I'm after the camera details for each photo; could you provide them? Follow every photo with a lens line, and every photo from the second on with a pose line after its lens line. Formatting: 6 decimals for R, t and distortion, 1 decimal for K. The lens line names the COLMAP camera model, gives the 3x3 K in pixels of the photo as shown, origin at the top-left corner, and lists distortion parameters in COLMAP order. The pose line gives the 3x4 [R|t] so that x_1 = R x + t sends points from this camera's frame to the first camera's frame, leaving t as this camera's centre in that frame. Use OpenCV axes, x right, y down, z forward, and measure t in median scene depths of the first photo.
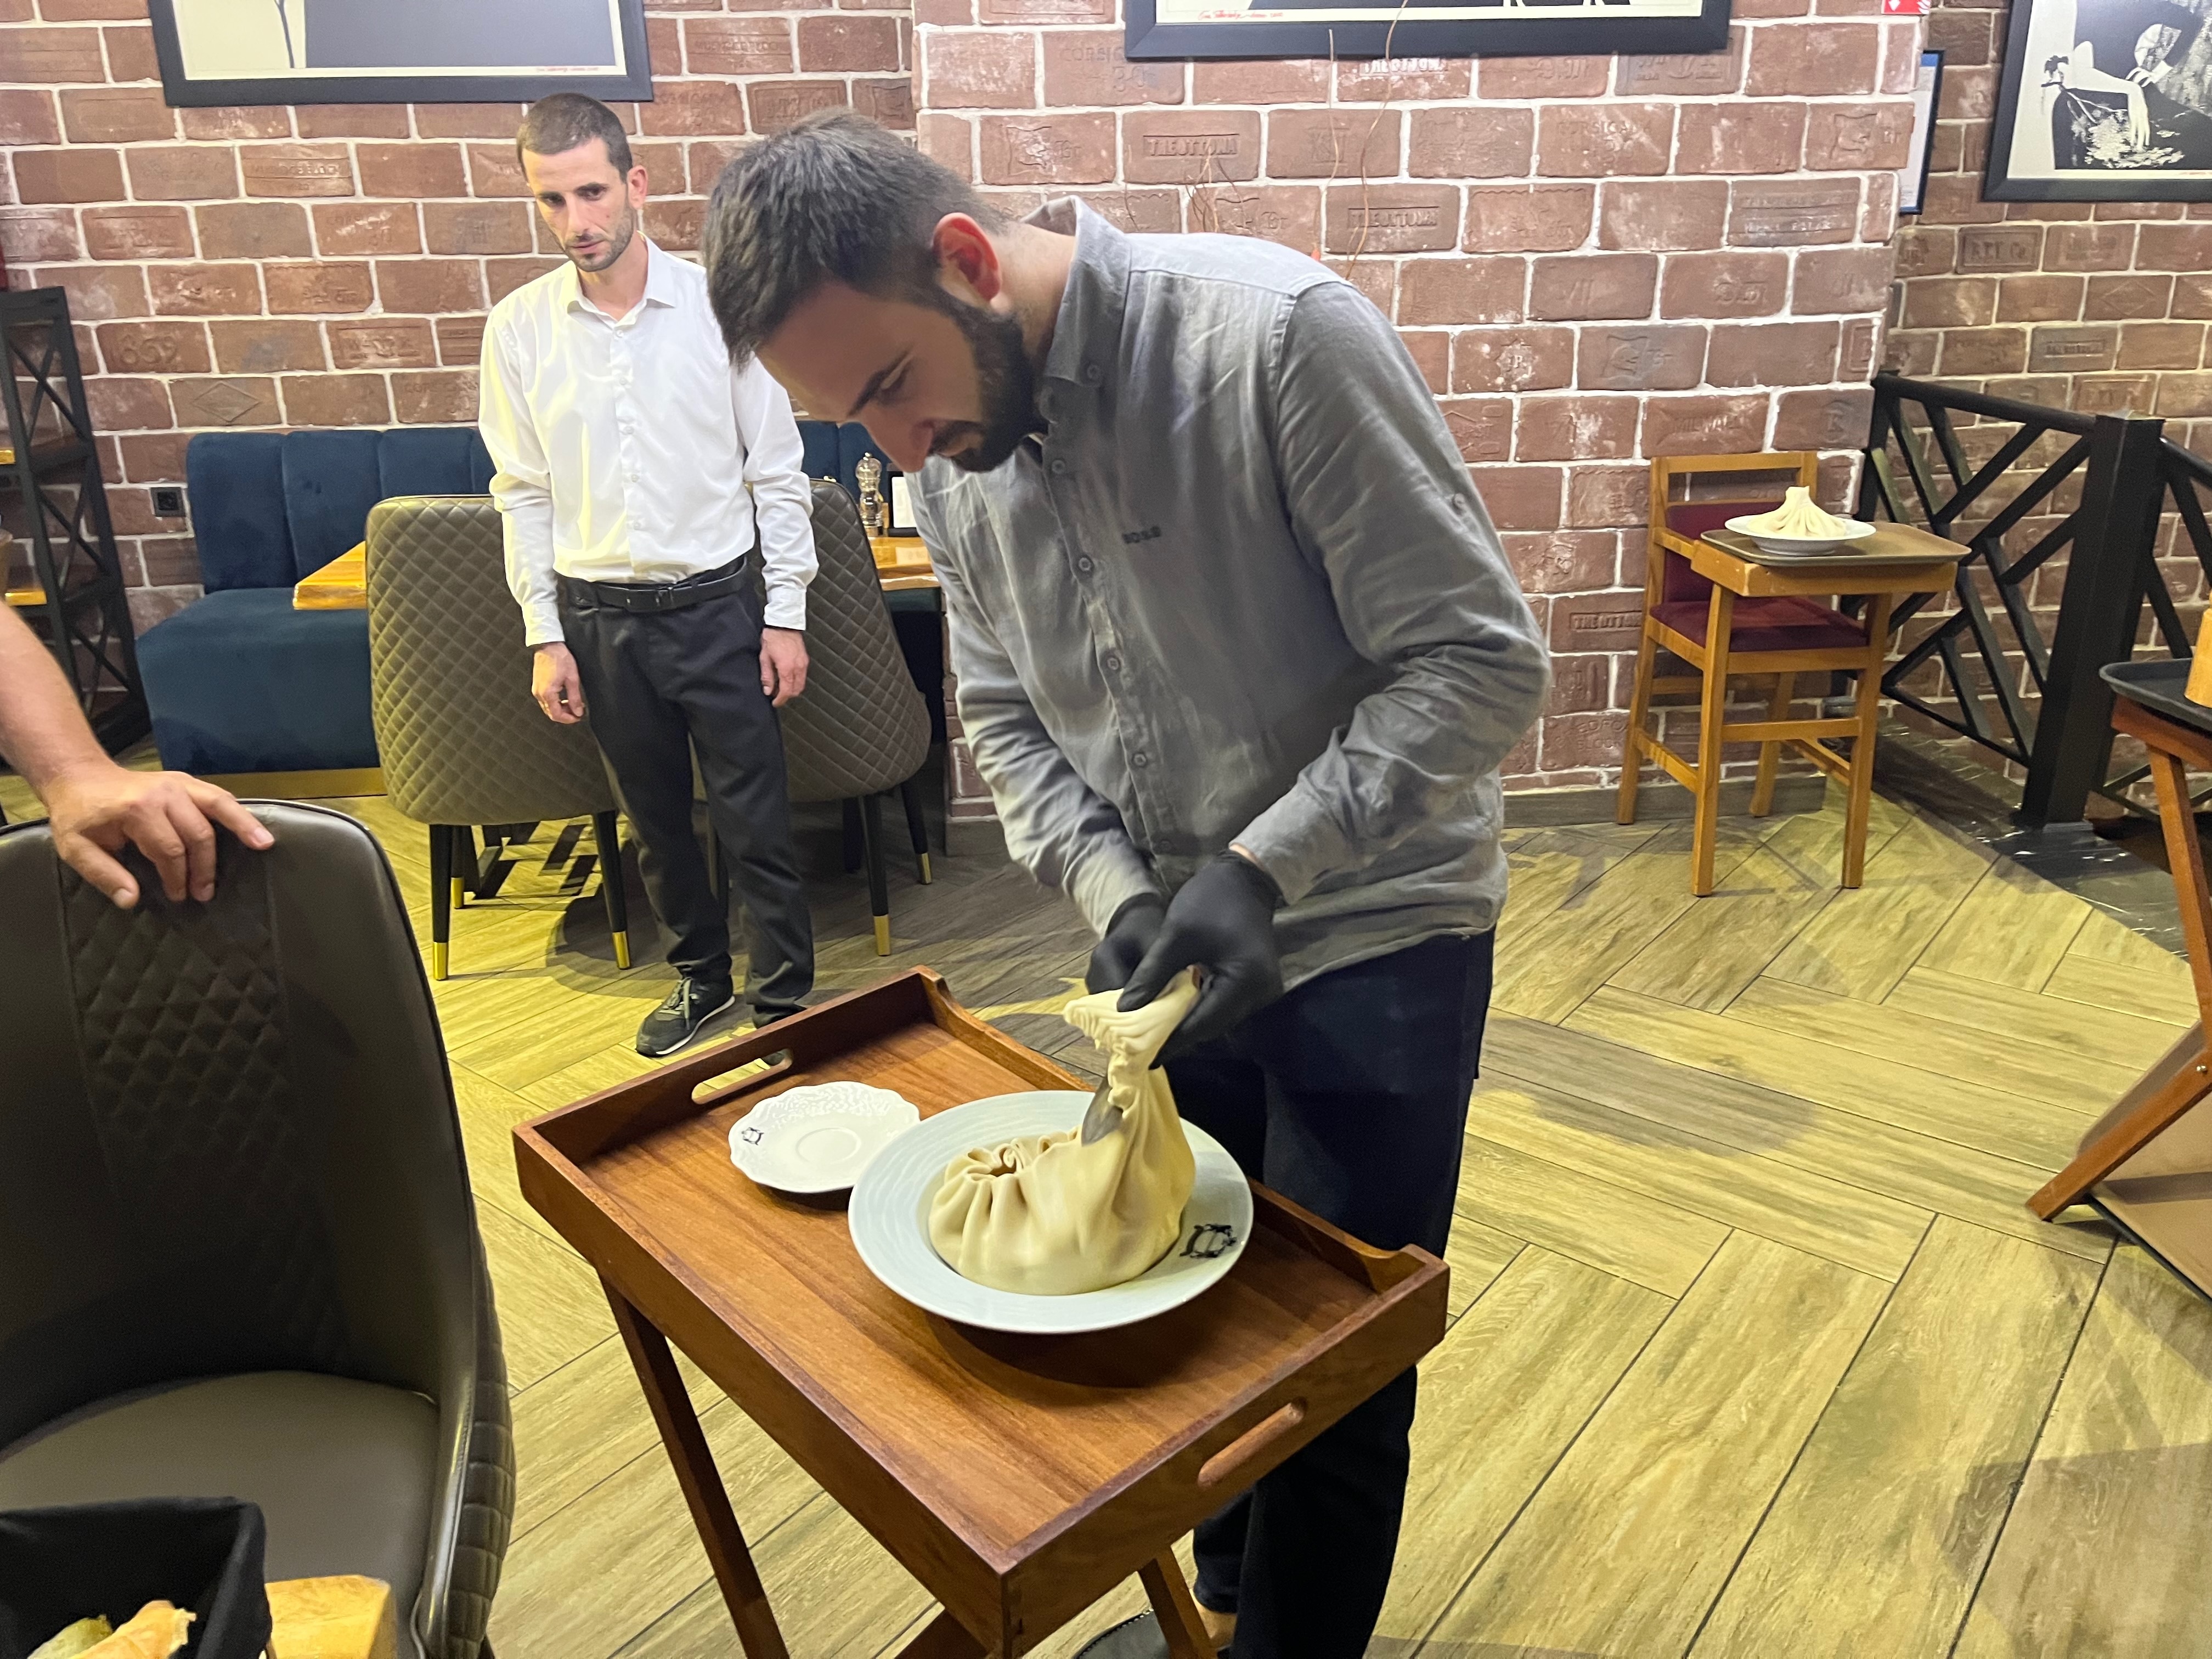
lens RADIAL K [[1674.0, 0, 1099.3], [0, 1674.0, 811.3], [0, 0, 1]] dist [0.063820, -0.088034]
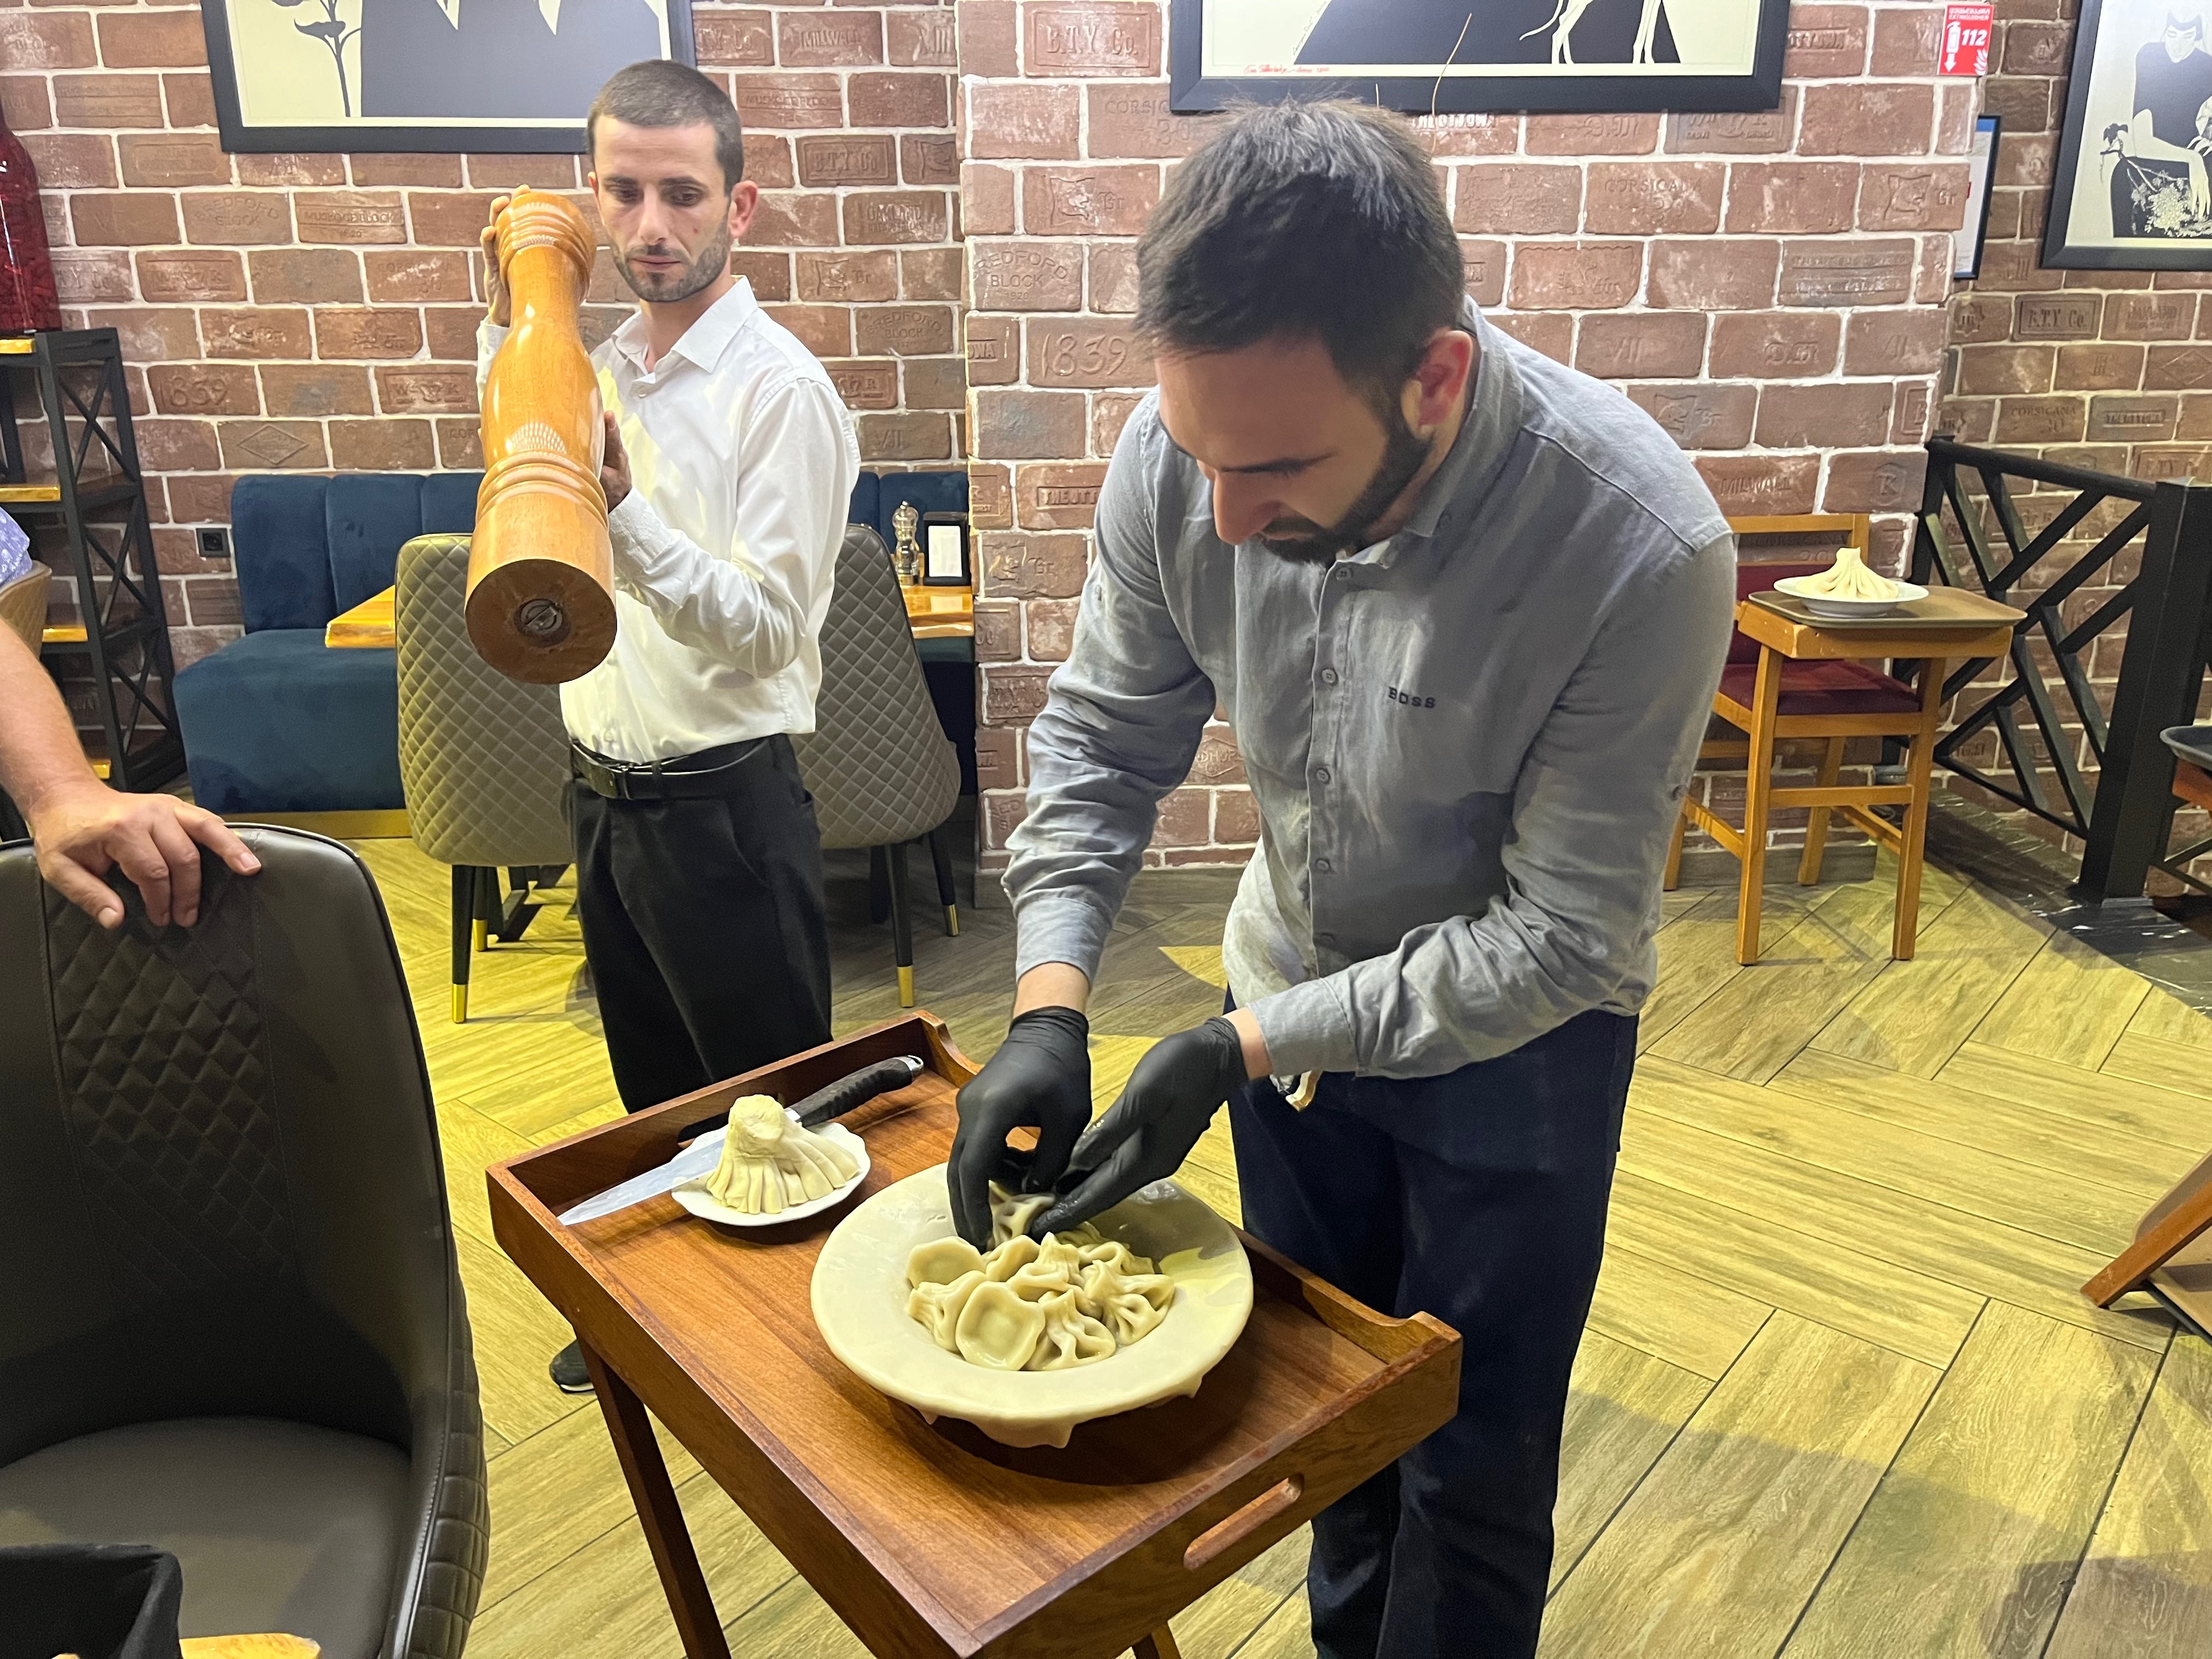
lens RADIAL K [[1674.0, 0, 1106.2], [0, 1674.0, 822.3], [0, 0, 1]] dist [0.063820, -0.088034]
pose [[0.999559, 0.018696, -0.023067, 0.008526], [-0.019406, 0.999333, -0.030948, 0.005498], [0.022473, 0.031382, 0.999255, 0.015626]]
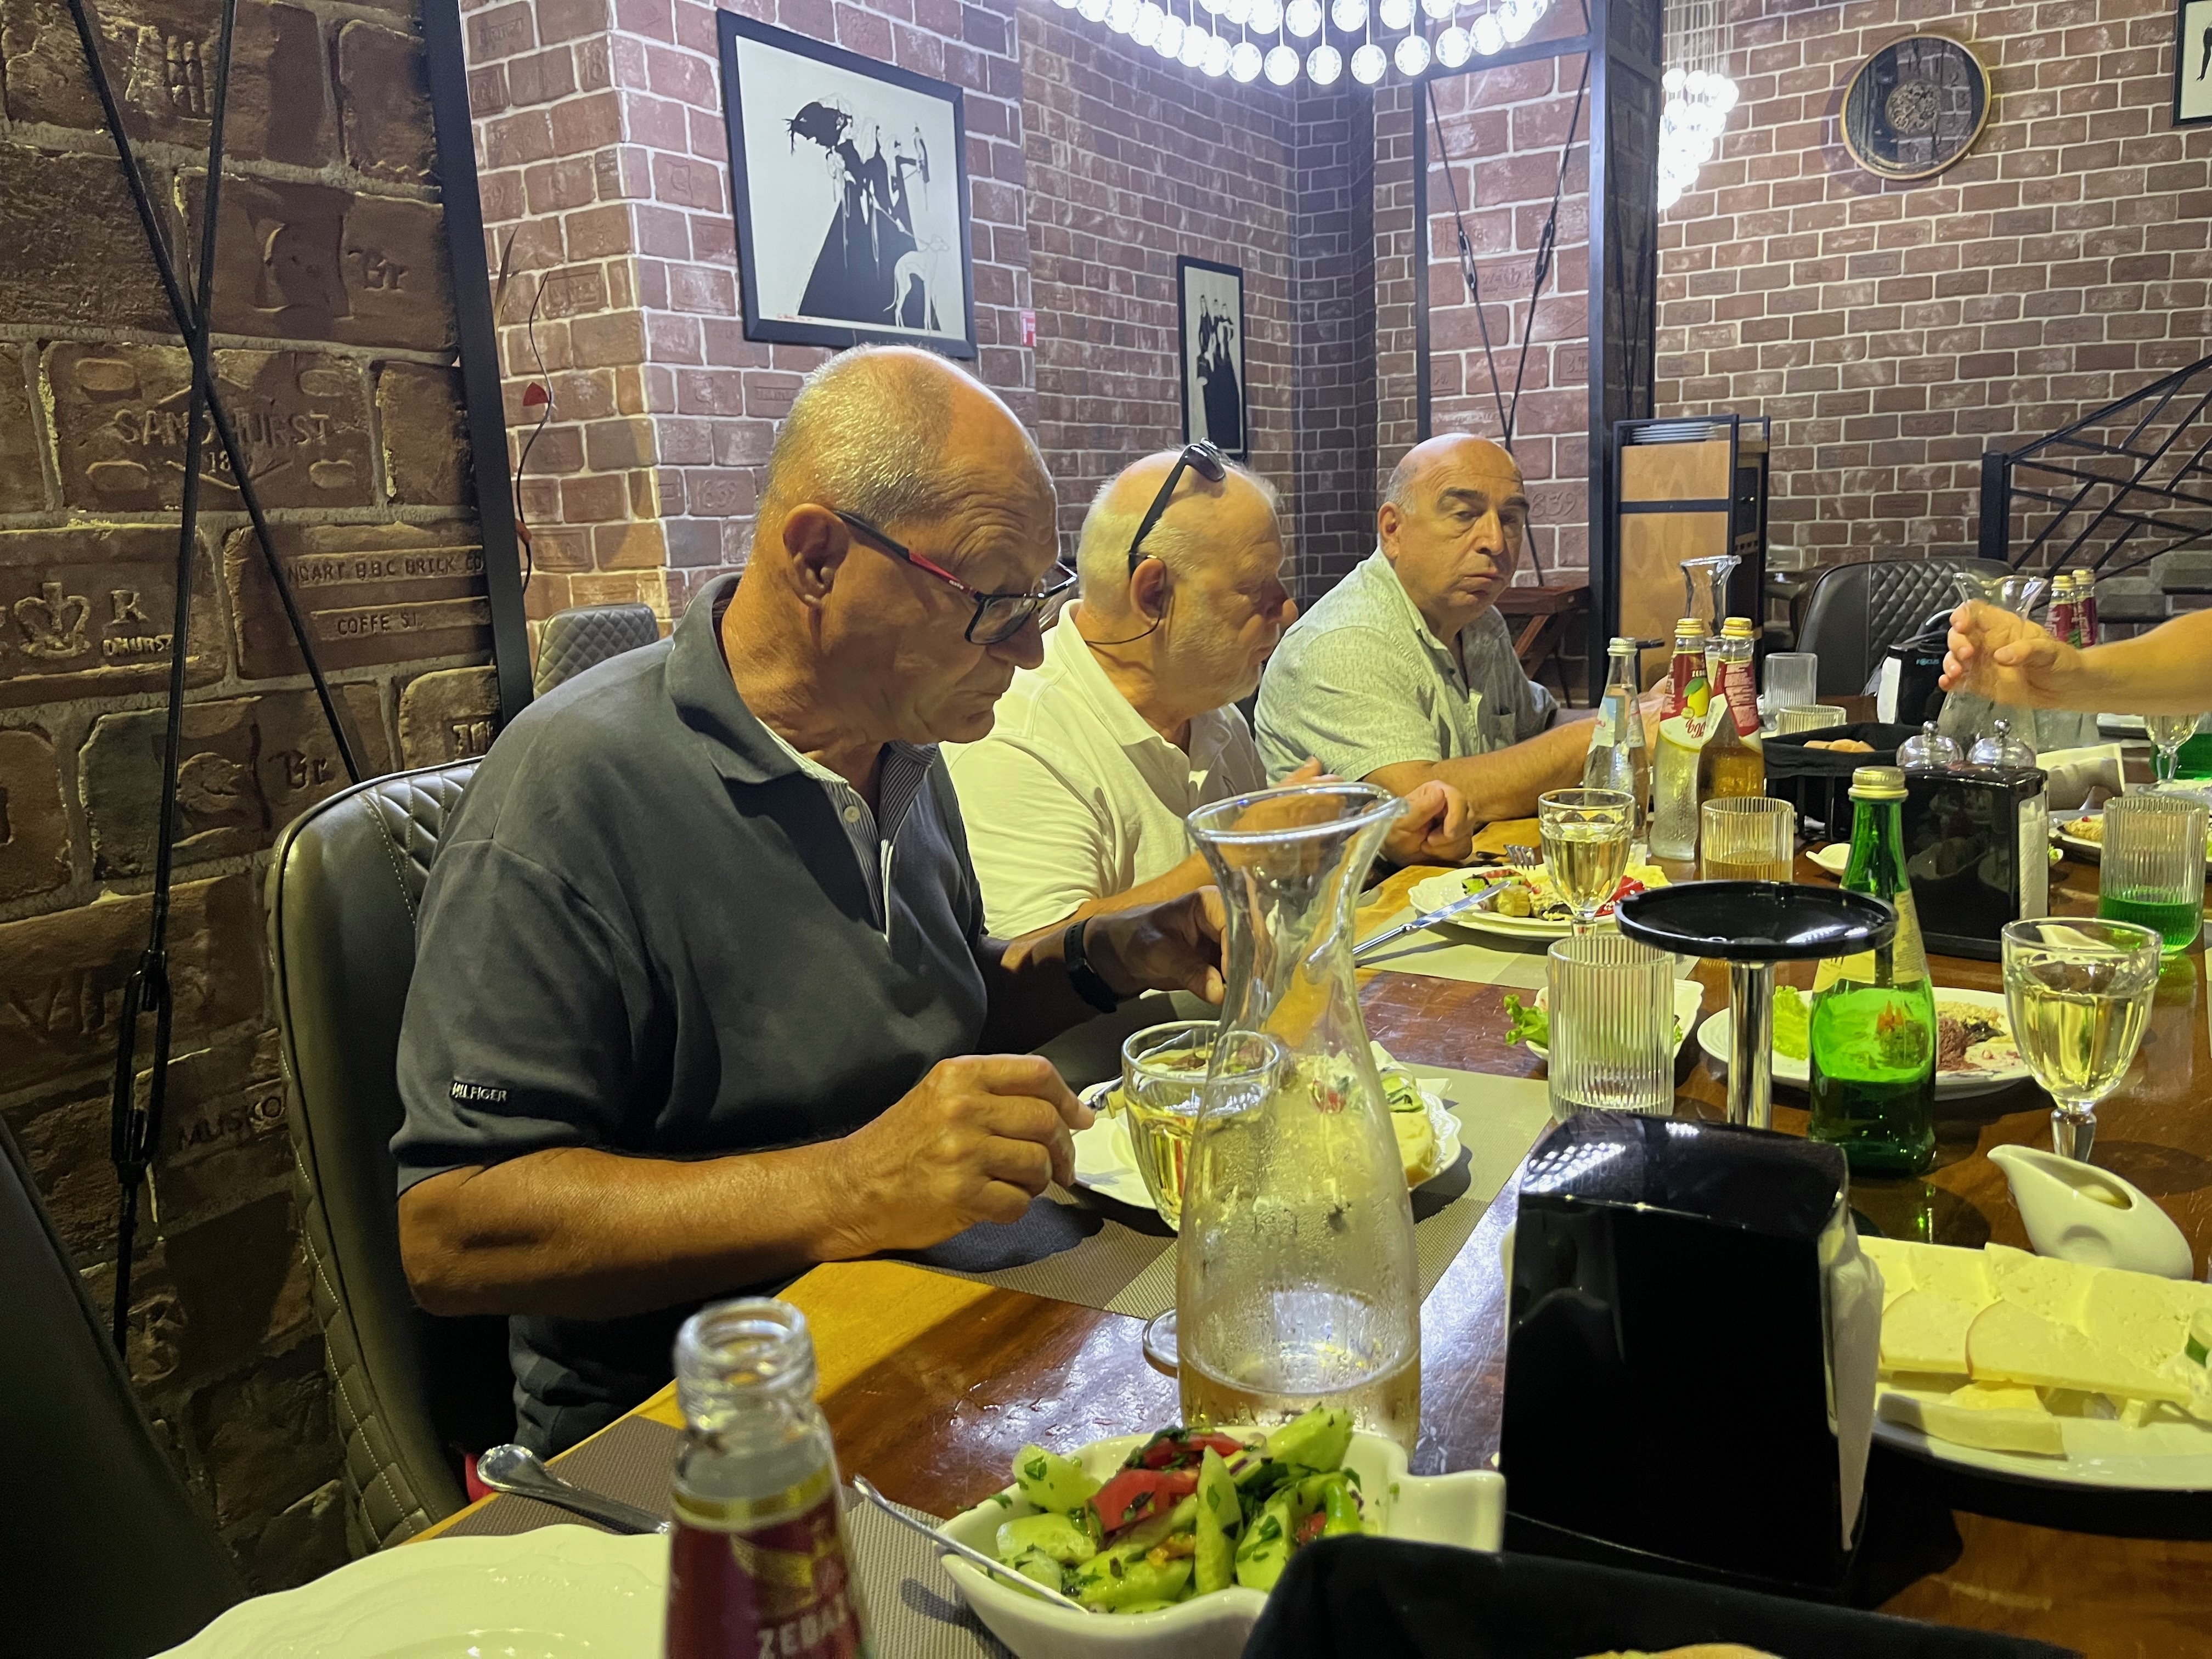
lens RADIAL K [[1674.0, 0, 1112.6], [0, 1674.0, 819.6], [0, 0, 1]] dist [0.063820, -0.088034]
pose [[0.621252, -0.149561, 0.769205, -0.999145], [0.279017, 0.959502, -0.038788, 0.124003], [-0.732253, 0.238719, 0.637823, -0.115521]]
